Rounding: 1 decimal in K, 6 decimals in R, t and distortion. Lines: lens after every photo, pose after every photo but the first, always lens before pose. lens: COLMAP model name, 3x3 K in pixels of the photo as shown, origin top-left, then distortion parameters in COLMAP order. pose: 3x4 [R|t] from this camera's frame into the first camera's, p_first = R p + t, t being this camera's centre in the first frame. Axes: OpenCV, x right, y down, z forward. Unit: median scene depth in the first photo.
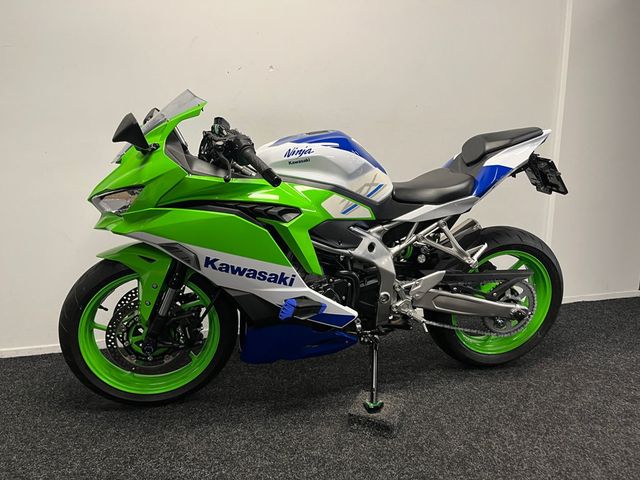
lens RADIAL K [[487.8, 0, 320.7], [0, 487.8, 238.6], [0, 0, 1]] dist [0.084704, -0.121944]
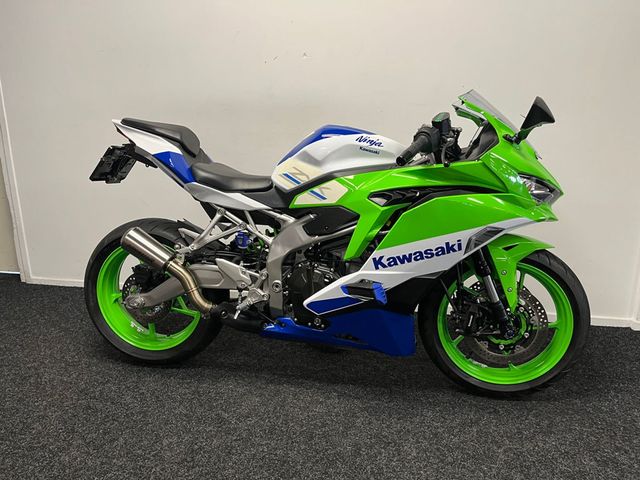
lens RADIAL K [[487.8, 0, 320.4], [0, 487.8, 236.5], [0, 0, 1]] dist [0.084704, -0.121944]
pose [[0.893072, 0.111676, -0.435833, 0.574312], [-0.078674, 0.992542, 0.093112, -0.089288], [0.442981, -0.048867, 0.895198, 0.086483]]
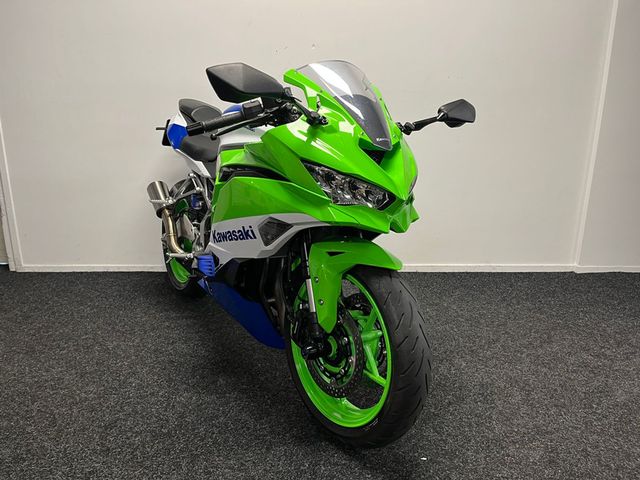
lens RADIAL K [[487.8, 0, 319.8], [0, 487.8, 241.2], [0, 0, 1]] dist [0.084704, -0.121944]
pose [[0.969390, 0.072777, -0.234493, 0.297905], [-0.052157, 0.994302, 0.092973, 0.004087], [0.239923, -0.077897, 0.967662, -0.214946]]
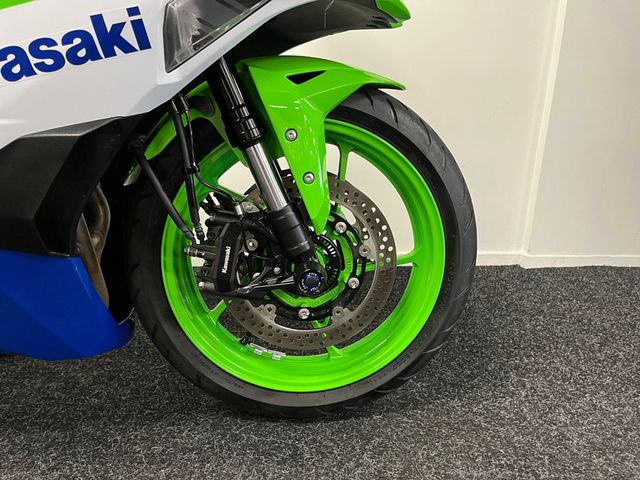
lens RADIAL K [[487.8, 0, 322.3], [0, 487.8, 237.5], [0, 0, 1]] dist [0.084704, -0.121944]
pose [[0.976242, 0.085054, -0.199291, 0.592404], [-0.058813, 0.989223, 0.134083, 0.073616], [0.208547, -0.119177, 0.970724, 0.735121]]
